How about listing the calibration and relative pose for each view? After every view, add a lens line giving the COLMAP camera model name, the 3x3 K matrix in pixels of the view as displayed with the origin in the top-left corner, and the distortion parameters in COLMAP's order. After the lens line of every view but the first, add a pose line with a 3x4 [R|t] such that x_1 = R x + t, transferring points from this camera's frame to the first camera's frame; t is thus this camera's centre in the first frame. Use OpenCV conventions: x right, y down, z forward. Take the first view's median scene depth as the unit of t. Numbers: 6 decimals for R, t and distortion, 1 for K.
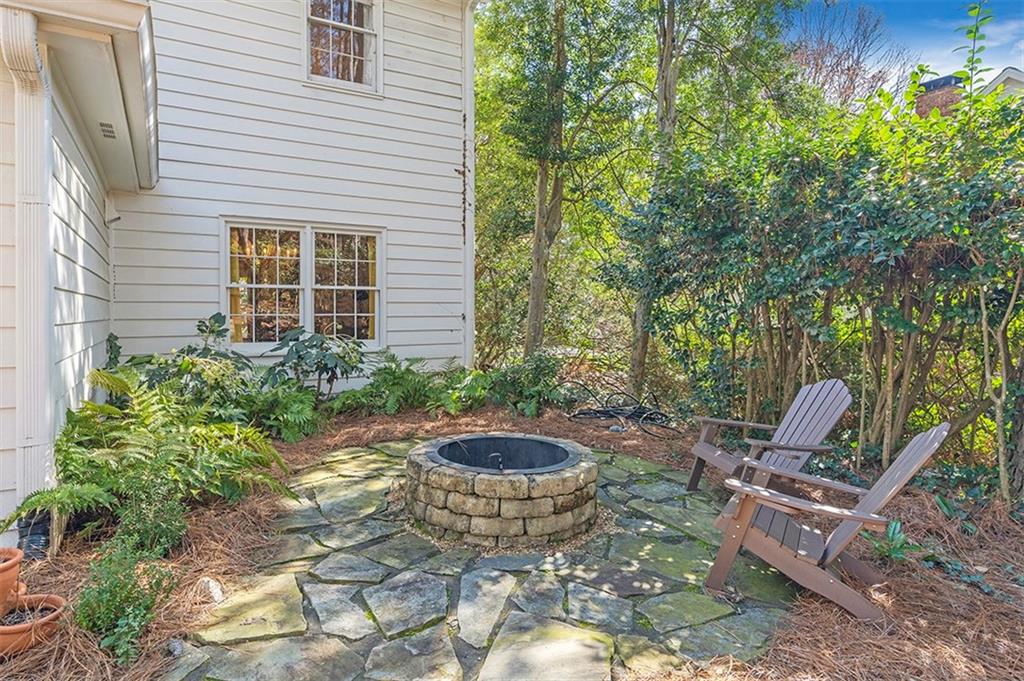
lens RADIAL K [[602.2, 0, 512.0], [0, 602.2, 340.5], [0, 0, 1]] dist [-0.000130, -0.000035]
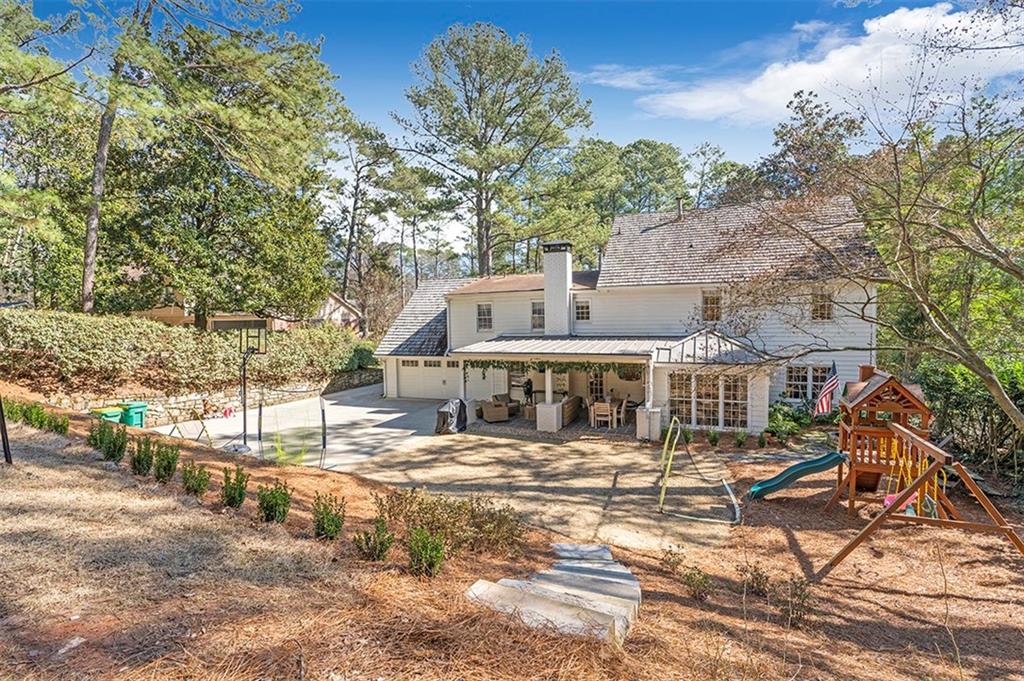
lens RADIAL K [[471.4, 0, 512.0], [0, 471.4, 340.5], [0, 0, 1]] dist [-0.002248, -0.000089]
pose [[0.608764, 0.011559, -0.793267, 0.830805], [-0.009350, 0.999929, 0.007395, -0.368726], [0.793296, 0.002915, 0.608829, -2.187457]]
